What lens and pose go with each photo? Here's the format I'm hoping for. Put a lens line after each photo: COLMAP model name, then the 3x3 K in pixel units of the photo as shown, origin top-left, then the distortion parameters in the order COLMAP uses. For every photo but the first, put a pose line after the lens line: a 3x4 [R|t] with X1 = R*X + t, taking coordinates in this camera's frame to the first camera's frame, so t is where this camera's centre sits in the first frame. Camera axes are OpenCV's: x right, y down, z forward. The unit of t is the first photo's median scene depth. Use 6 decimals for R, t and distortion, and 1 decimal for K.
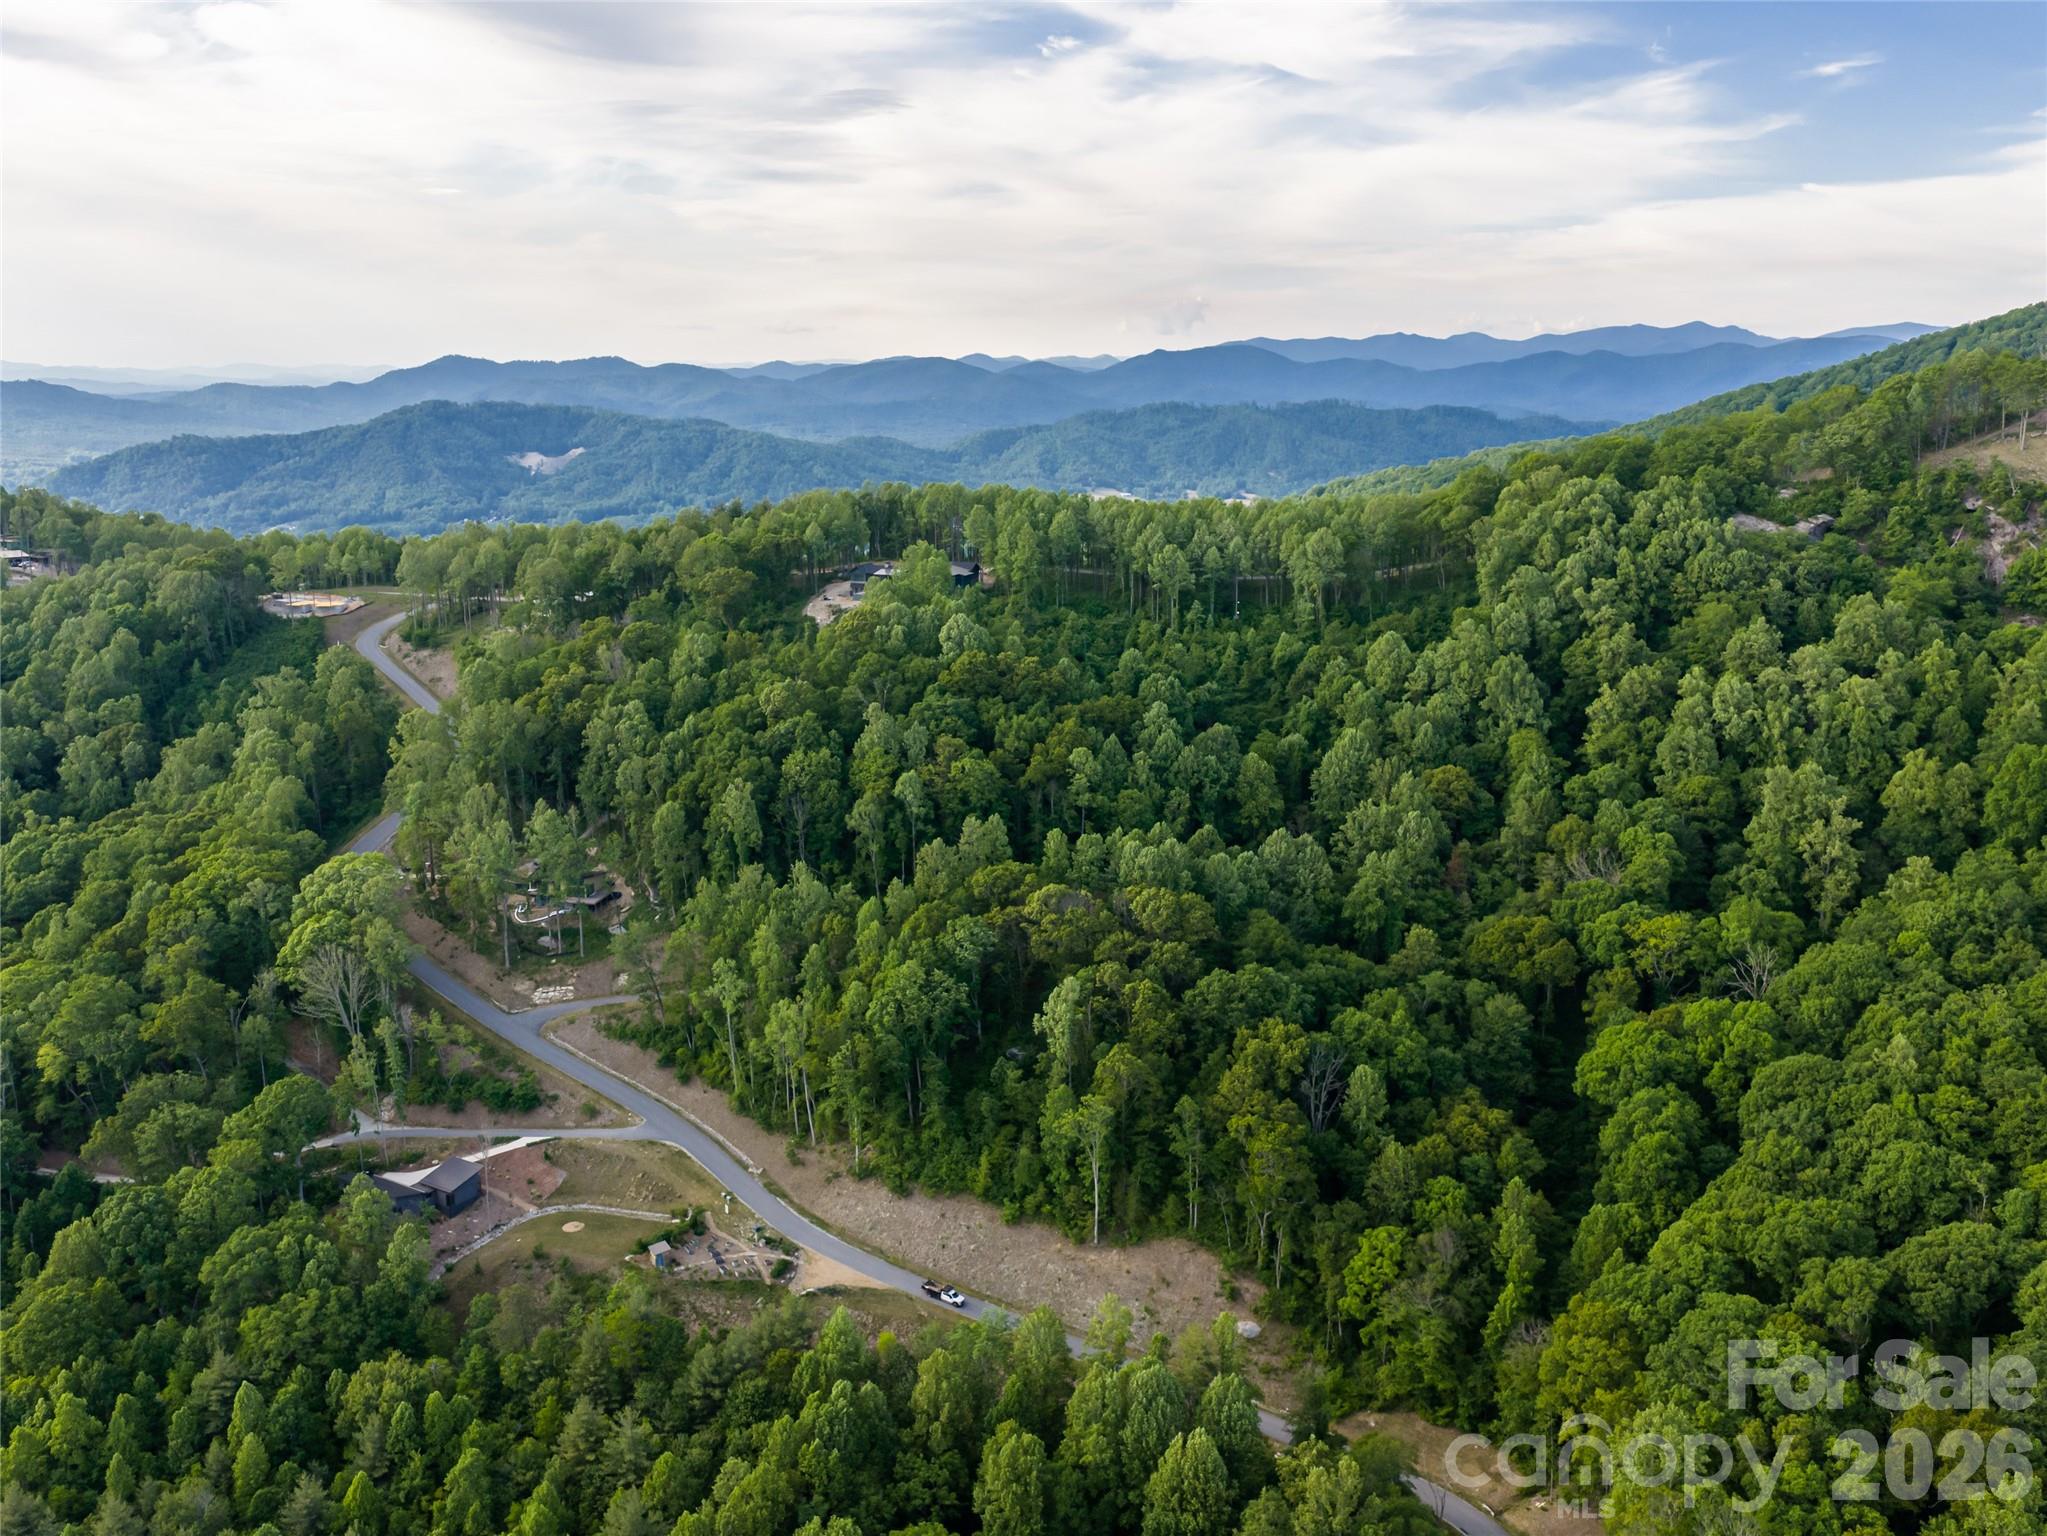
lens RADIAL K [[2691.9, 0, 1016.7], [0, 2691.9, 770.8], [0, 0, 1]] dist [0.032531, 0.000000]
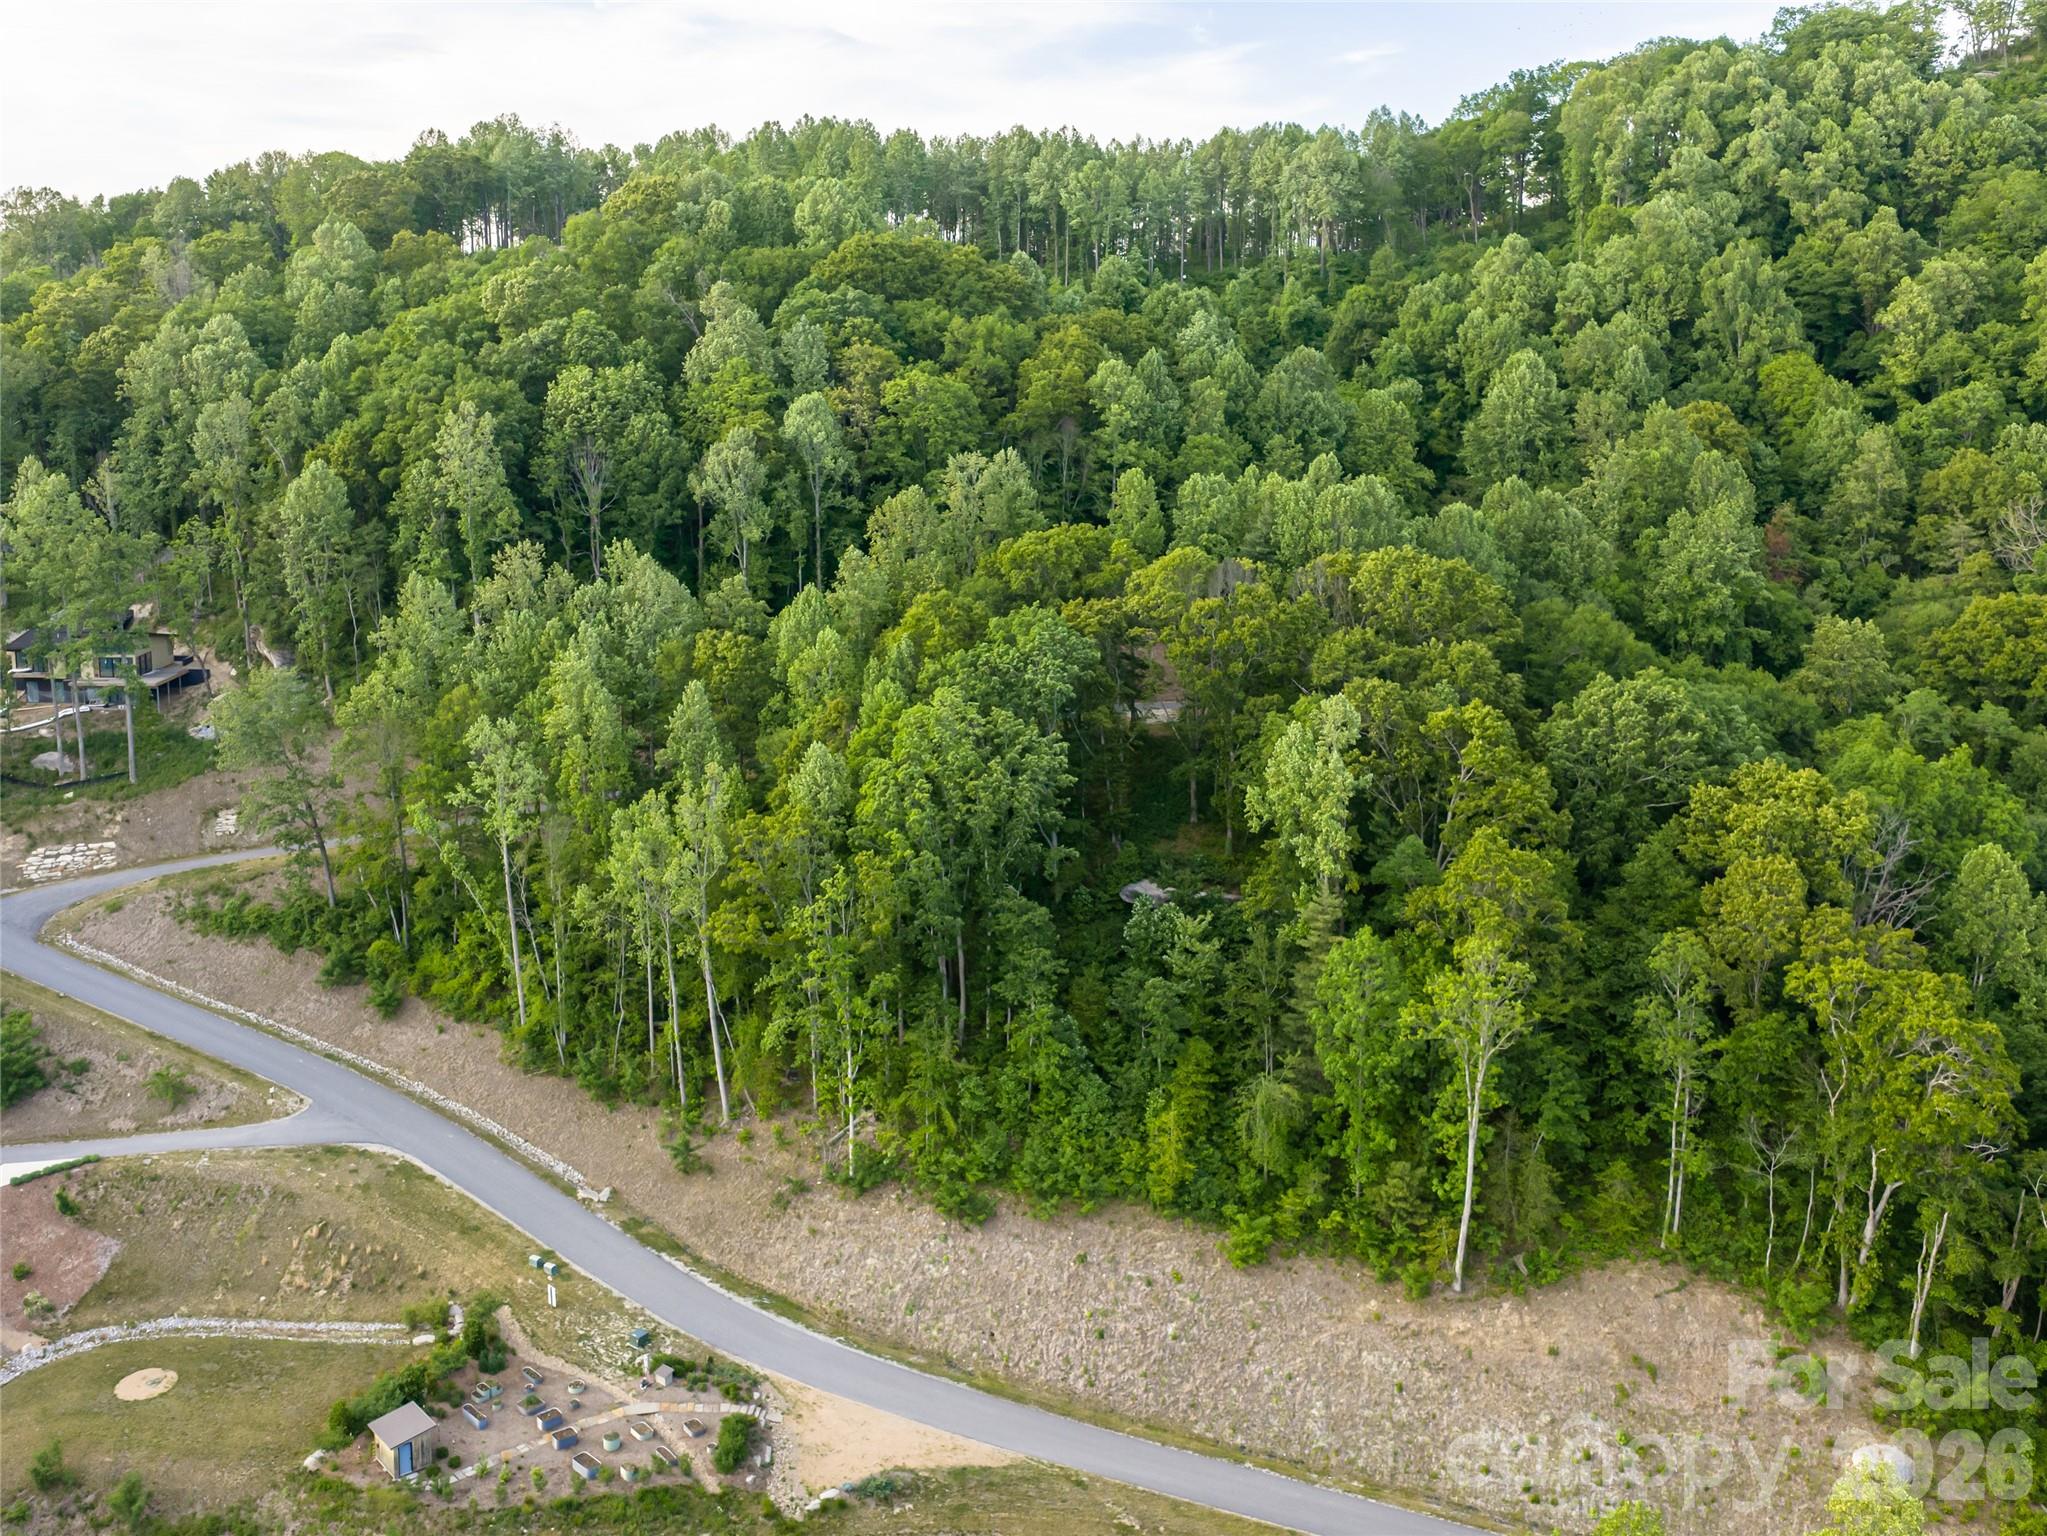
lens RADIAL K [[2025.4, 0, 1033.5], [0, 2025.4, 751.4], [0, 0, 1]] dist [0.012180, 0.000000]
pose [[0.960693, -0.032185, 0.275741, -0.114478], [0.044701, 0.998230, -0.039224, 0.091536], [-0.273991, 0.050008, 0.960431, 0.651519]]
